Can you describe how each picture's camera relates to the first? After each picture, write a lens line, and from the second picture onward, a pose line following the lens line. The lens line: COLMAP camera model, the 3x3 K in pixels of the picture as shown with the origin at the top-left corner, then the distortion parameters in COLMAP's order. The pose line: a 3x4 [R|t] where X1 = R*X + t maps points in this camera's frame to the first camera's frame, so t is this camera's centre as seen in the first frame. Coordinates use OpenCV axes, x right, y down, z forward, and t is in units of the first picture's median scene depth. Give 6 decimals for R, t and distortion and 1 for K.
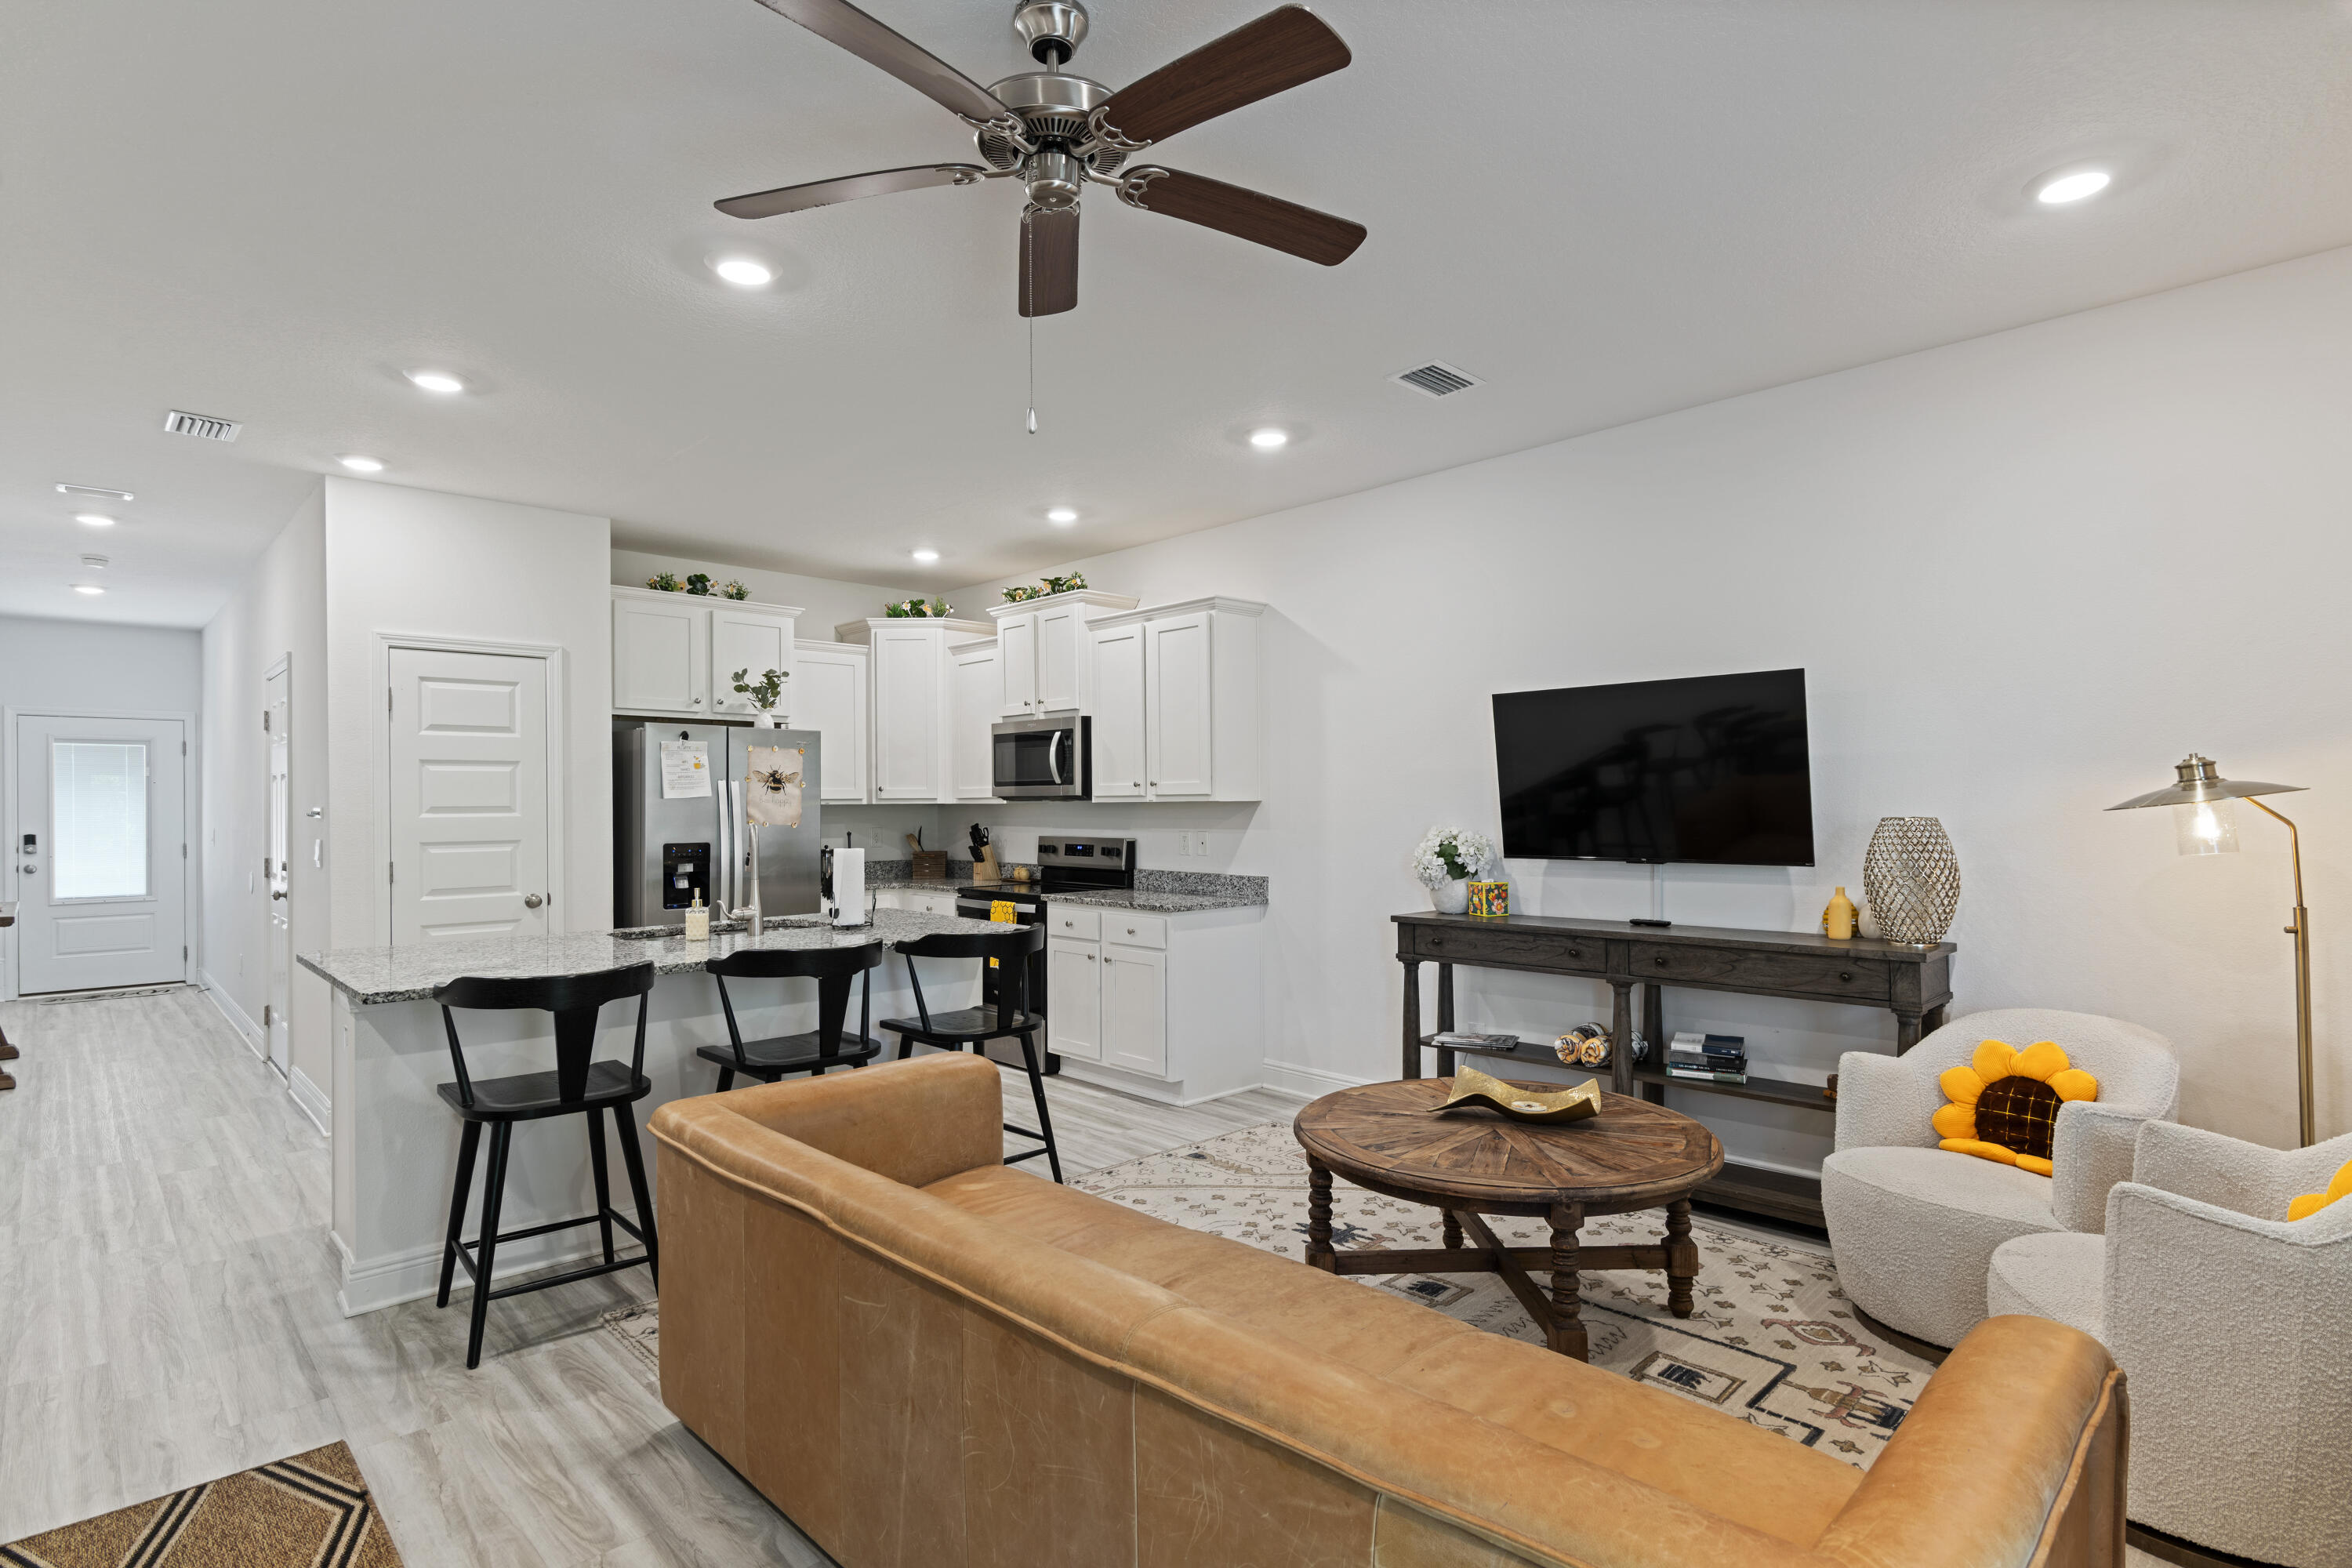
lens RADIAL K [[1172.1, 0, 1185.5], [0, 1172.1, 805.5], [0, 0, 1]] dist [0.003283, -0.000052]
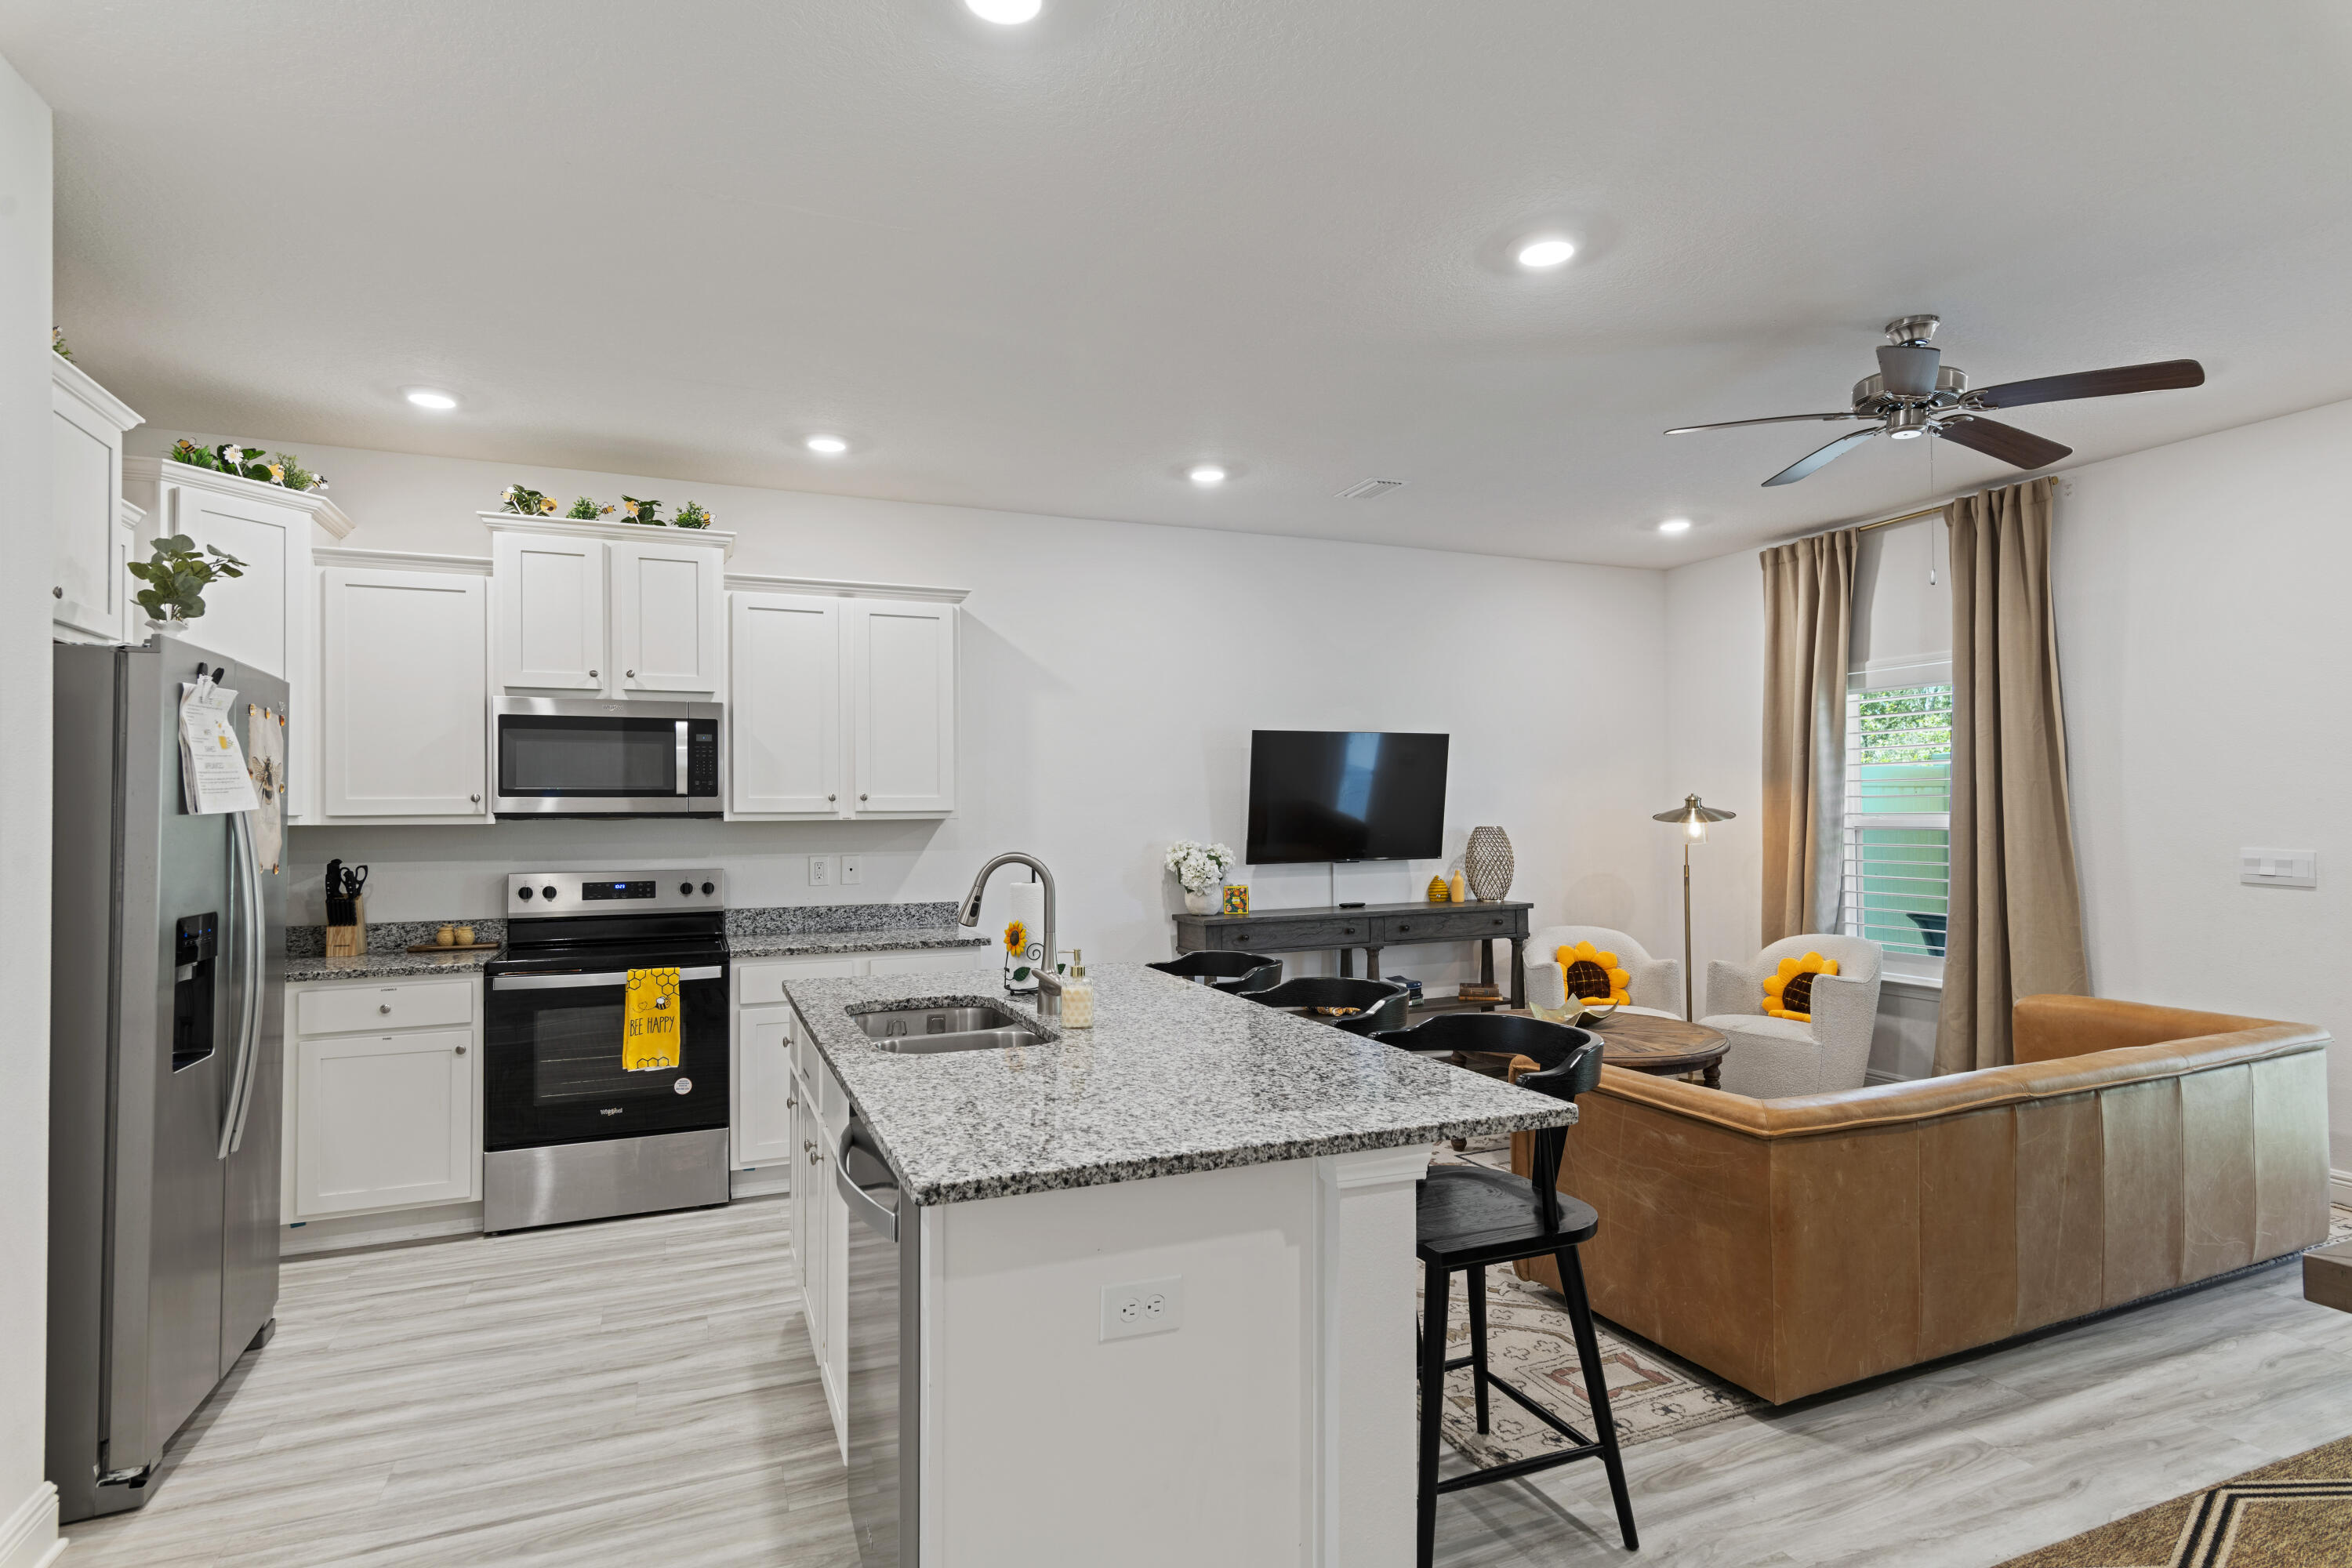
lens RADIAL K [[1184.9, 0, 1182.6], [0, 1184.9, 797.2], [0, 0, 1]] dist [0.007328, -0.000480]
pose [[0.358319, 0.016237, 0.933458, -0.731470], [0.006801, 0.999777, -0.020001, -0.000804], [-0.933574, 0.013515, 0.358129, 0.504066]]
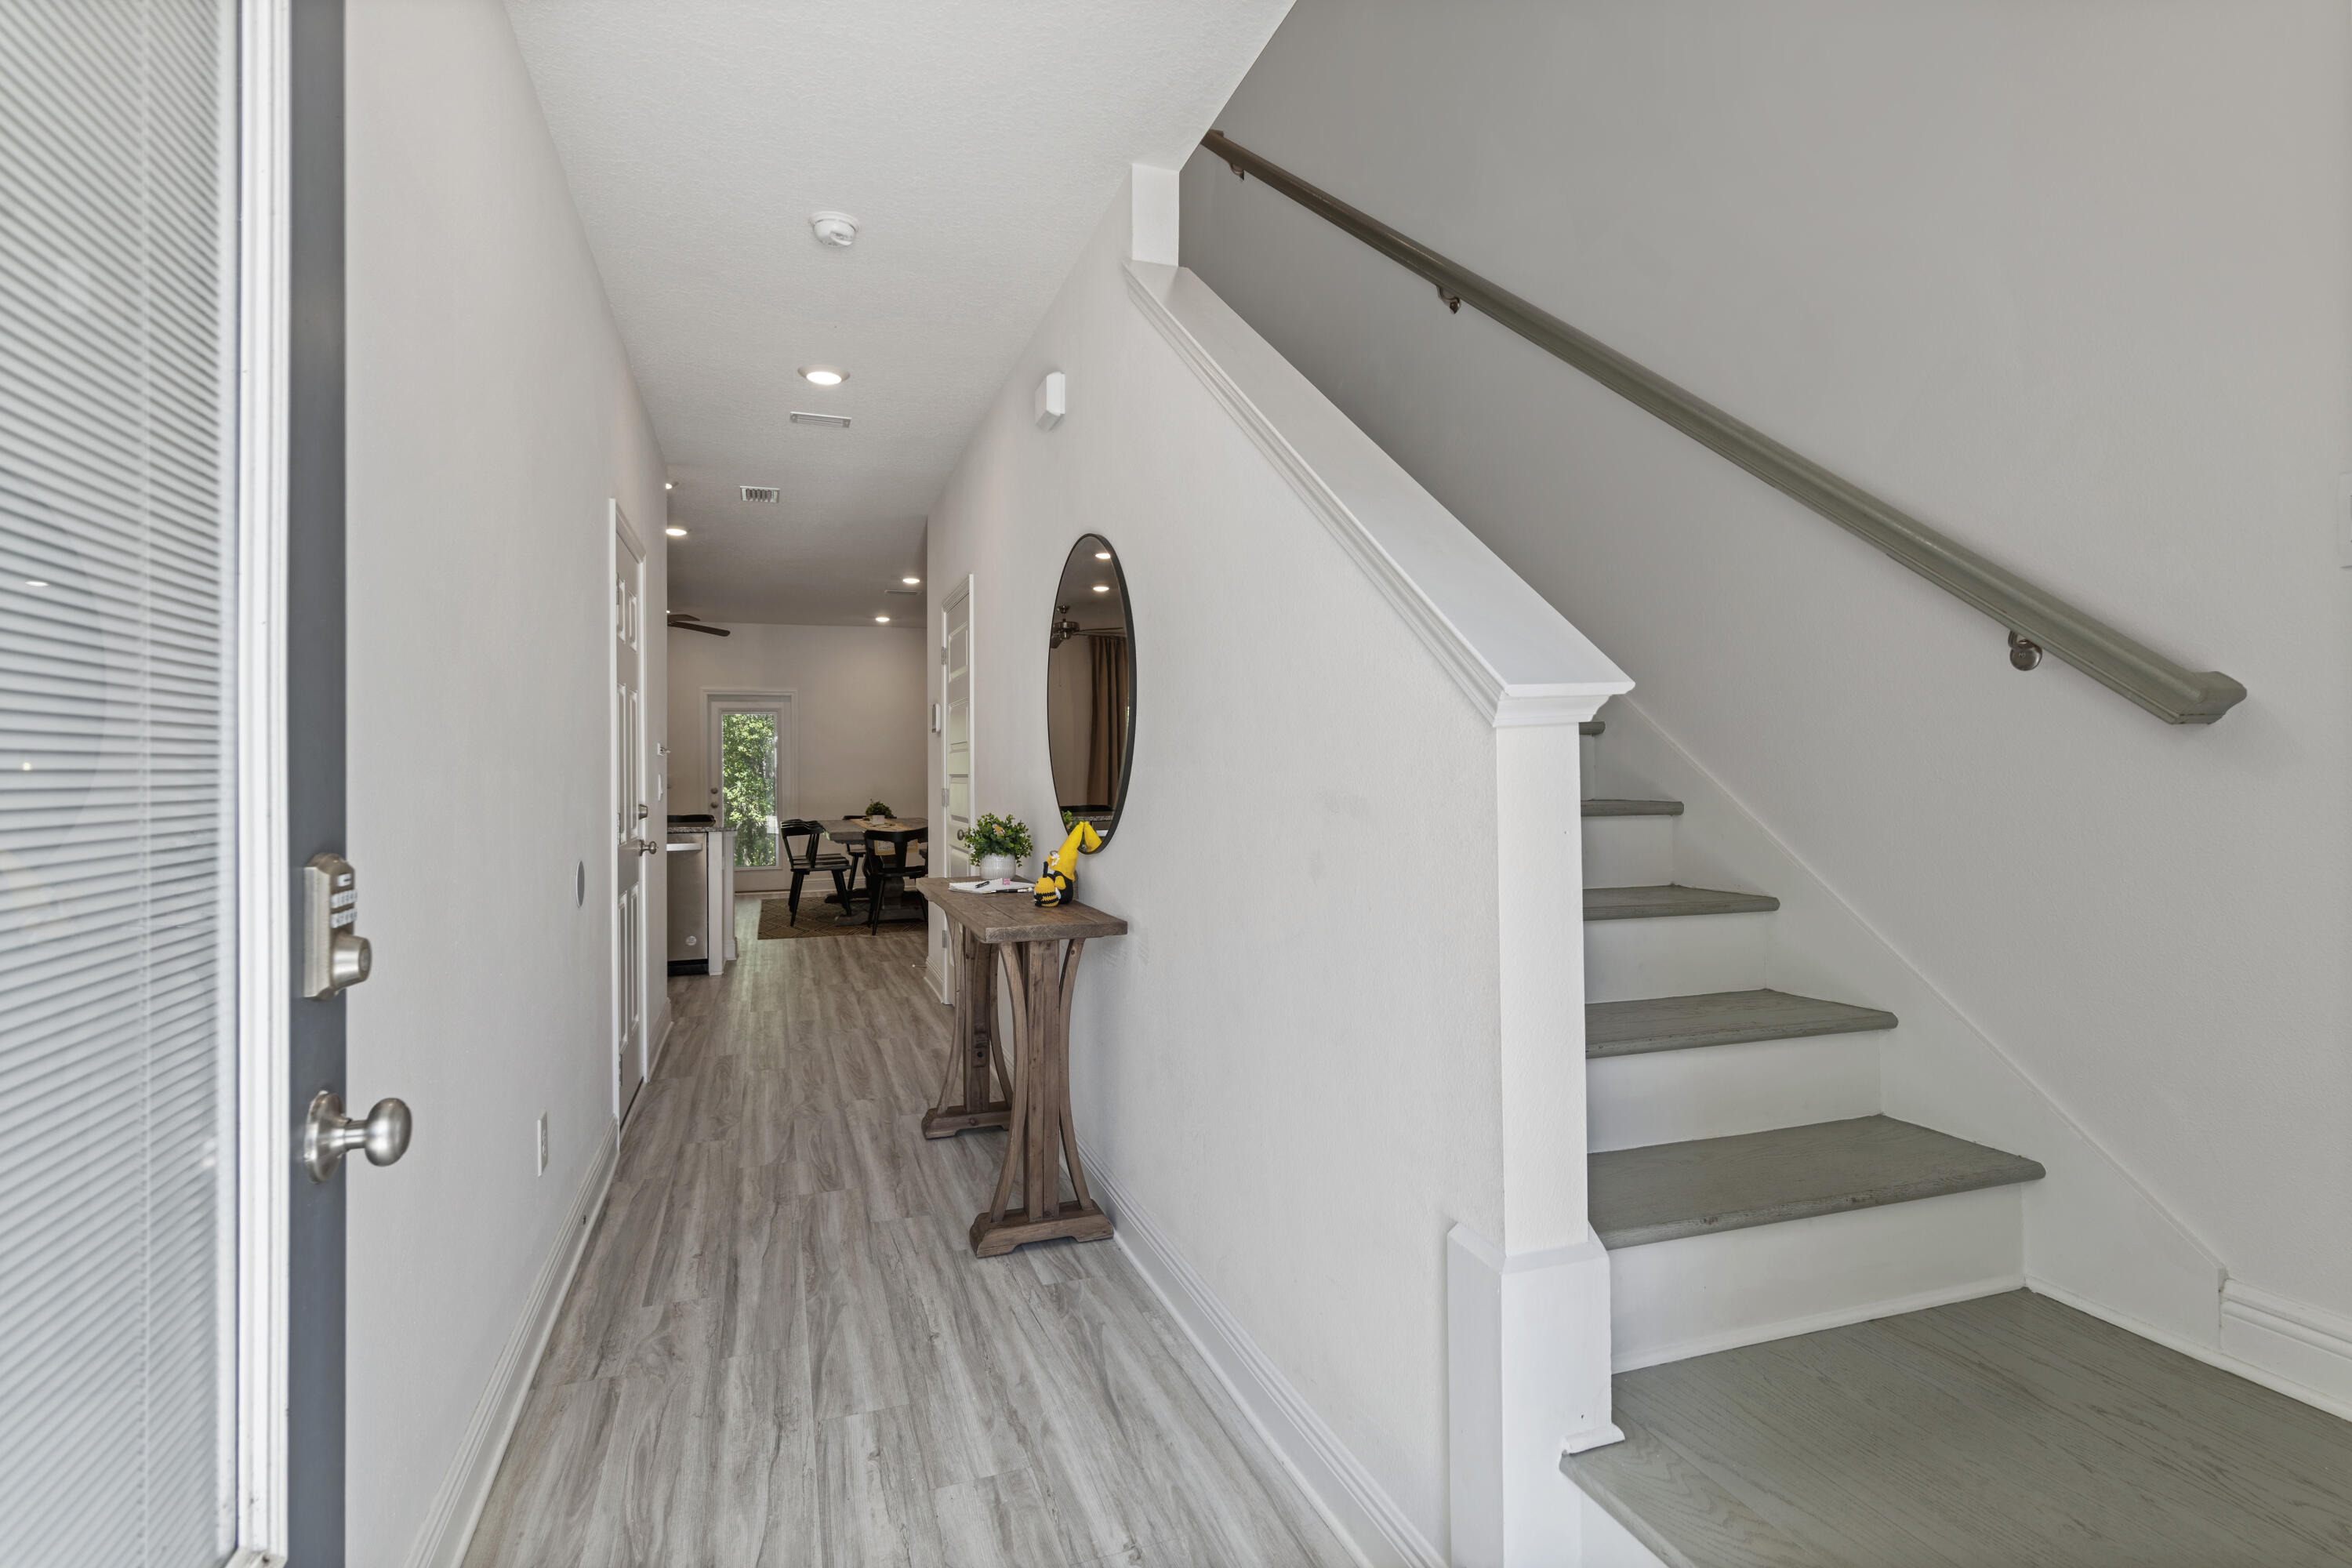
lens RADIAL K [[1149.7, 0, 1184.5], [0, 1149.7, 790.3], [0, 0, 1]] dist [0.004853, 0.000091]
pose [[-0.913276, 0.000072, 0.407342, -1.468487], [0.005607, 0.999907, 0.012393, 0.031197], [-0.407304, 0.013602, -0.913191, 1.619836]]
